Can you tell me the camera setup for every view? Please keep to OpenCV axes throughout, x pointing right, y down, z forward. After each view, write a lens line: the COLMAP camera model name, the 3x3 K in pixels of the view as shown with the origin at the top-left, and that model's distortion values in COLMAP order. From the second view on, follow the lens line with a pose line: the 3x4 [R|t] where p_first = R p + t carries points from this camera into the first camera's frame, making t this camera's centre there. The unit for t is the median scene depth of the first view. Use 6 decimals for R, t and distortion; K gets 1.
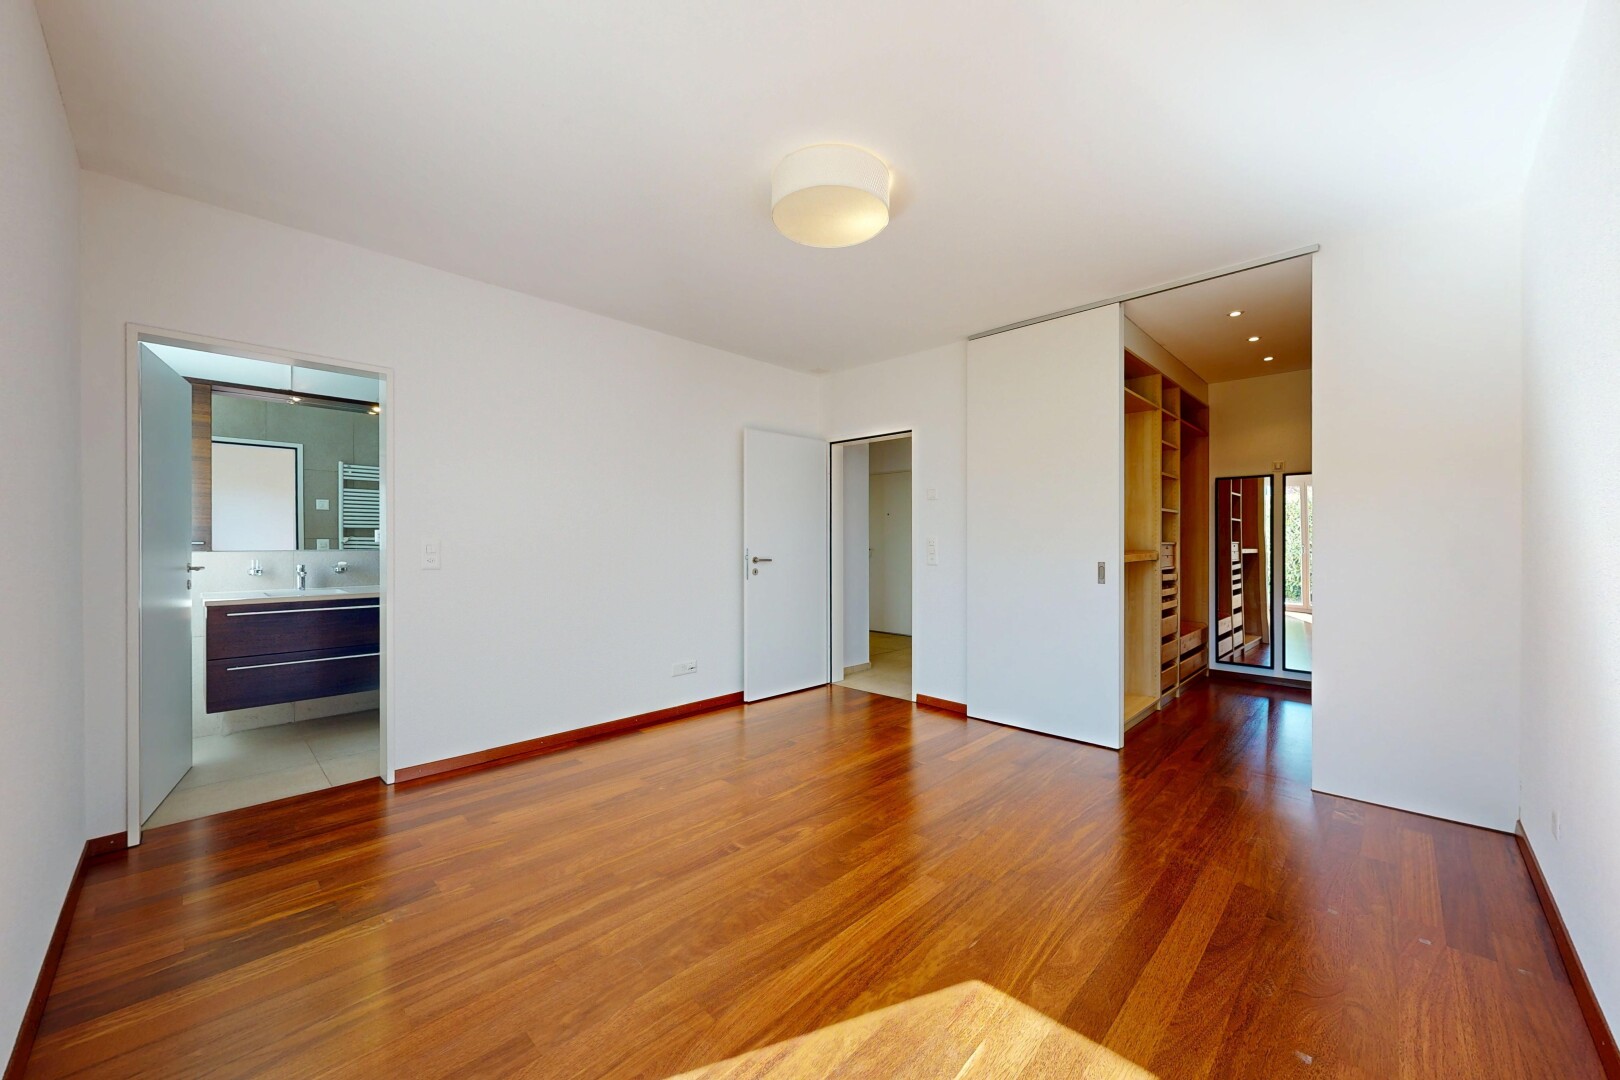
lens RADIAL K [[596.6, 0, 824.8], [0, 596.6, 540.5], [0, 0, 1]] dist [0.003864, 0.000230]
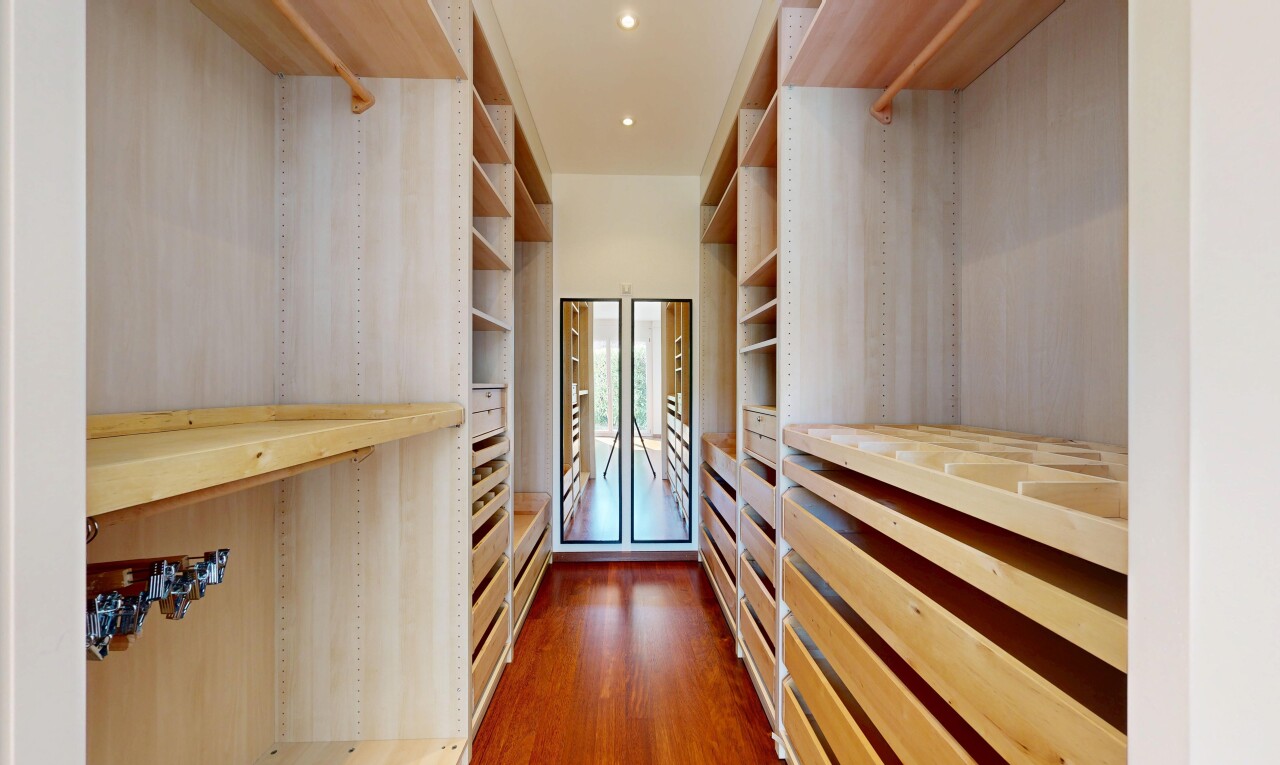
lens RADIAL K [[430.7, 0, 641.1], [0, 430.7, 382.9], [0, 0, 1]] dist [0.001435, 0.000063]
pose [[0.702279, 0.000728, 0.711902, 0.358423], [-0.000678, 1.000000, -0.000355, 0.002051], [-0.711902, -0.000233, 0.702279, 0.577446]]
